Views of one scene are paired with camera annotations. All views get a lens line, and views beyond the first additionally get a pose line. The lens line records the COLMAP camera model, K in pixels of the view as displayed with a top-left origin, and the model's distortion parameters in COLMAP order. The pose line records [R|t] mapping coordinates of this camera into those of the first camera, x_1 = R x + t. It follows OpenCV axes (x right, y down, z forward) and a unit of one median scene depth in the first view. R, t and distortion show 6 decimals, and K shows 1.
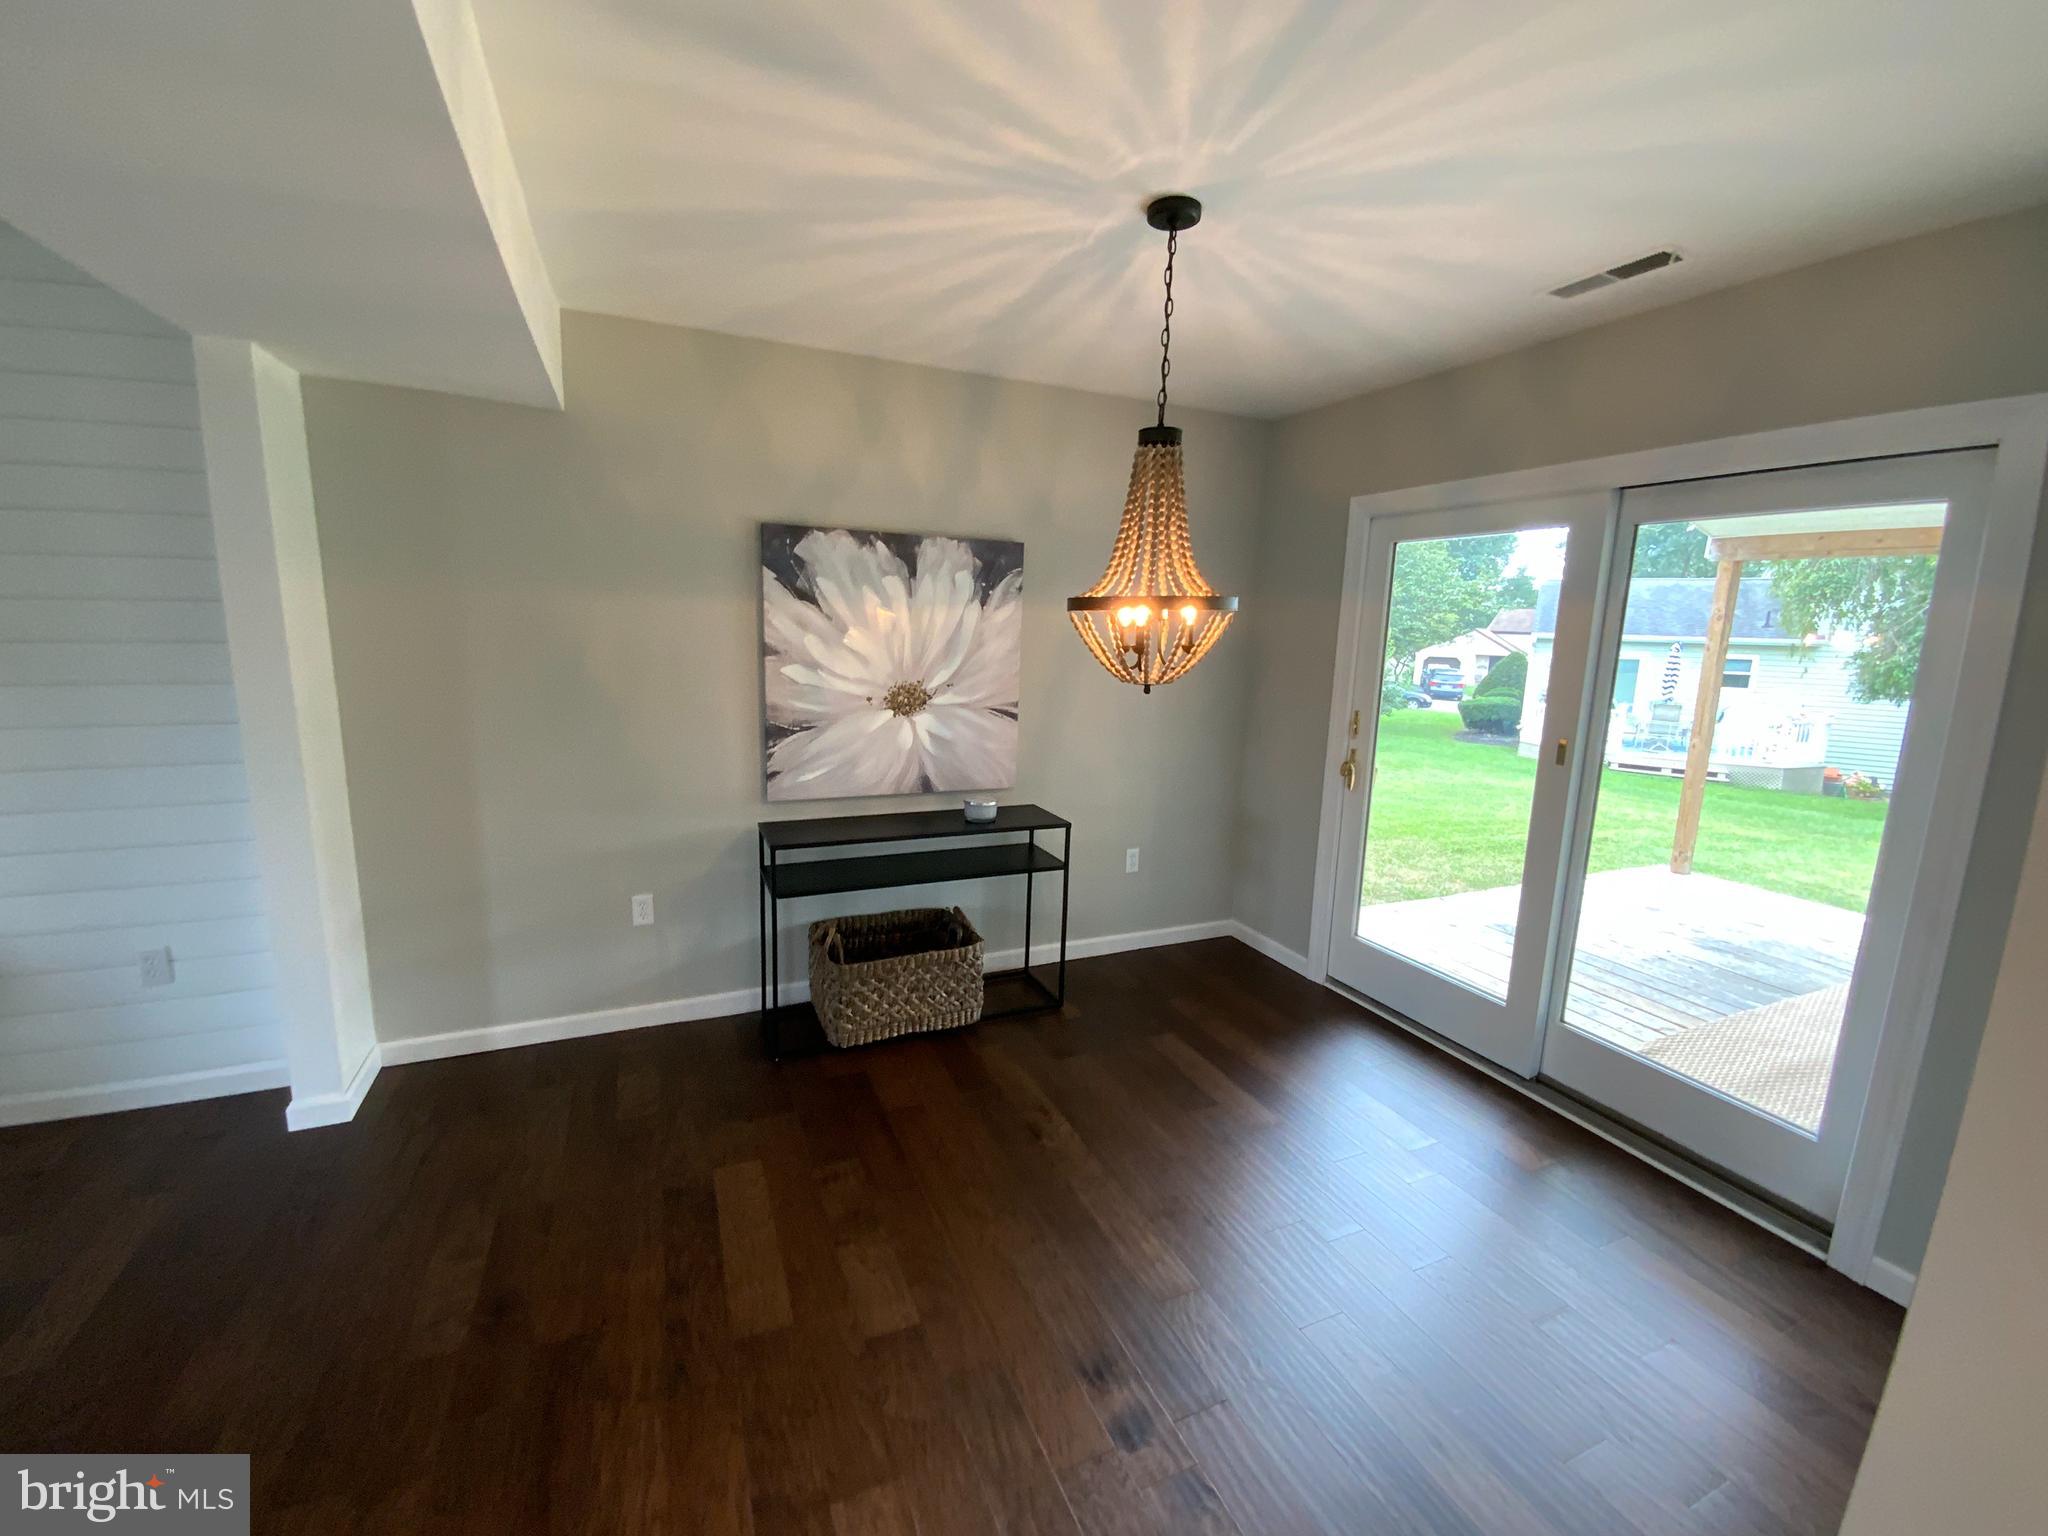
lens RADIAL K [[831.0, 0, 1048.4], [0, 831.0, 773.7], [0, 0, 1]] dist [0.062884, -0.038457]
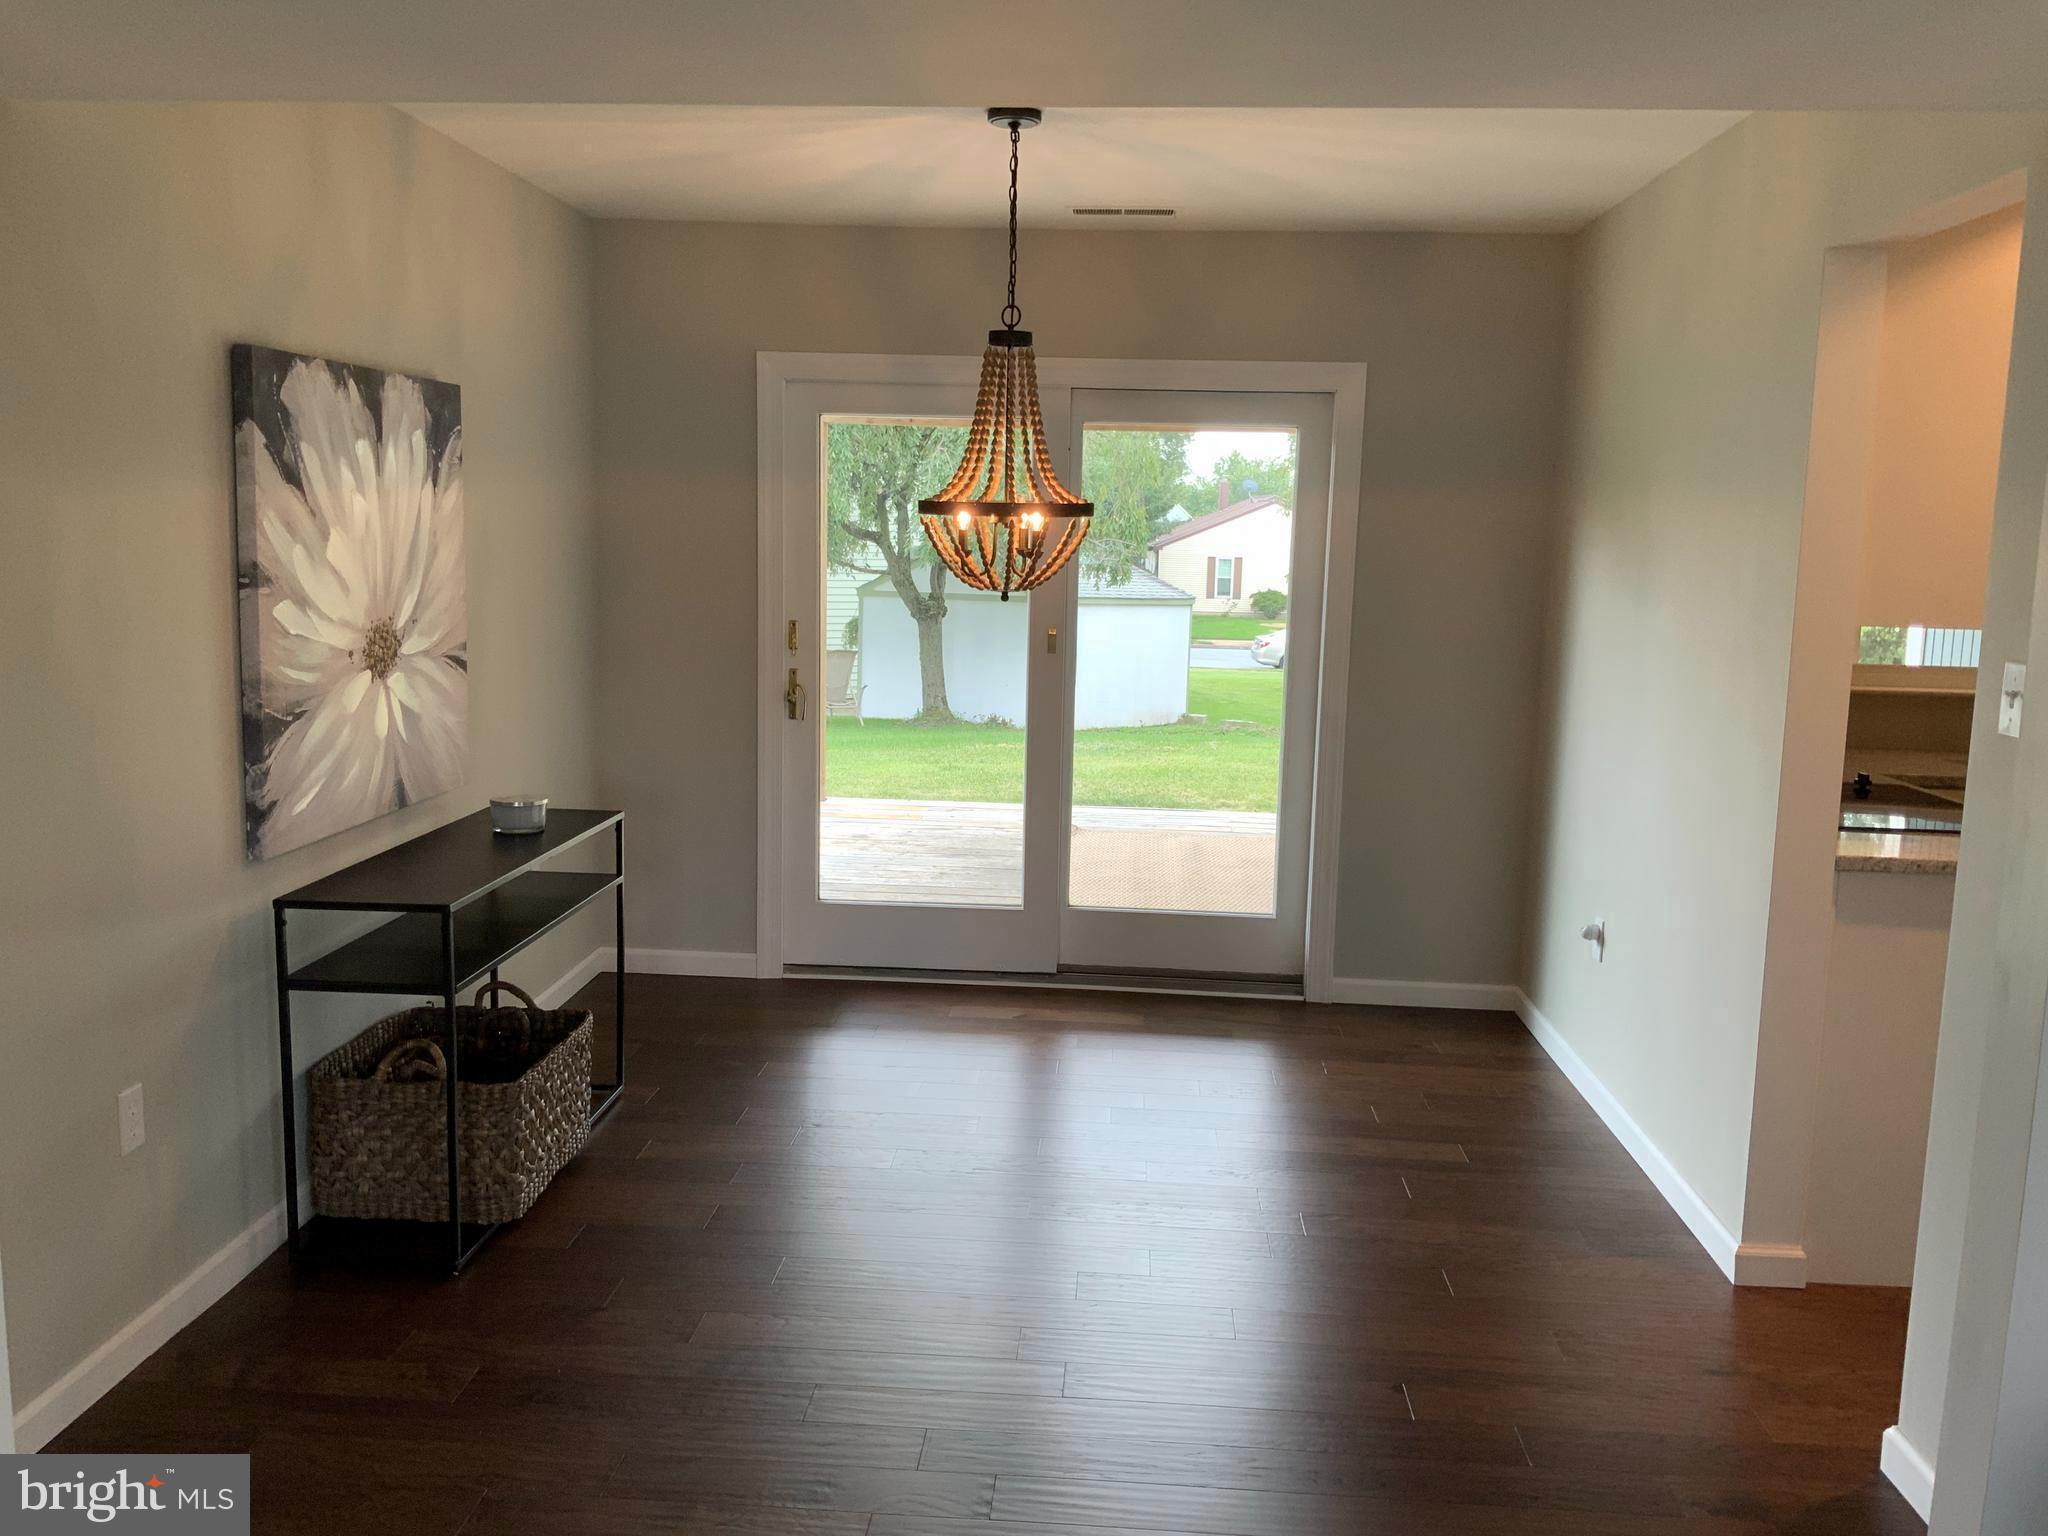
lens RADIAL K [[1683.2, 0, 1006.8], [0, 1683.2, 765.8], [0, 0, 1]] dist [0.080708, -0.141717]
pose [[0.479588, -0.144701, 0.865481, -1.040072], [0.143621, 0.985953, 0.085258, -0.050214], [-0.865661, 0.083412, 0.493633, 0.050794]]
